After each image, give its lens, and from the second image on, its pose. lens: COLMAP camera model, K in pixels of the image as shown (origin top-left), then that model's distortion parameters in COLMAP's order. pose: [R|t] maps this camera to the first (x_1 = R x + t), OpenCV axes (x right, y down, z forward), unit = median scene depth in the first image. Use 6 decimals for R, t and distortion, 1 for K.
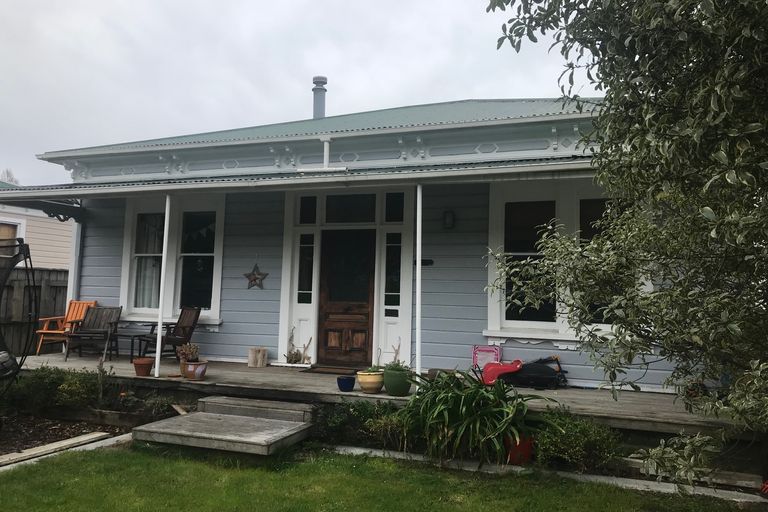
lens RADIAL K [[636.4, 0, 399.0], [0, 636.4, 212.1], [0, 0, 1]] dist [0.001382, -0.000767]
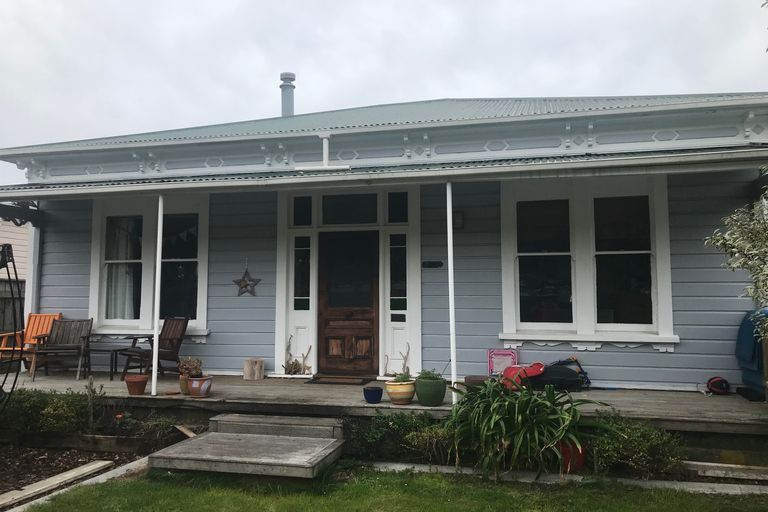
lens RADIAL K [[636.4, 0, 399.0], [0, 636.4, 212.1], [0, 0, 1]] dist [0.001382, -0.000767]
pose [[0.993223, -0.007049, 0.116008, -0.118780], [0.007555, 0.999964, -0.003922, 0.003398], [-0.115976, 0.004771, 0.993241, 0.049326]]
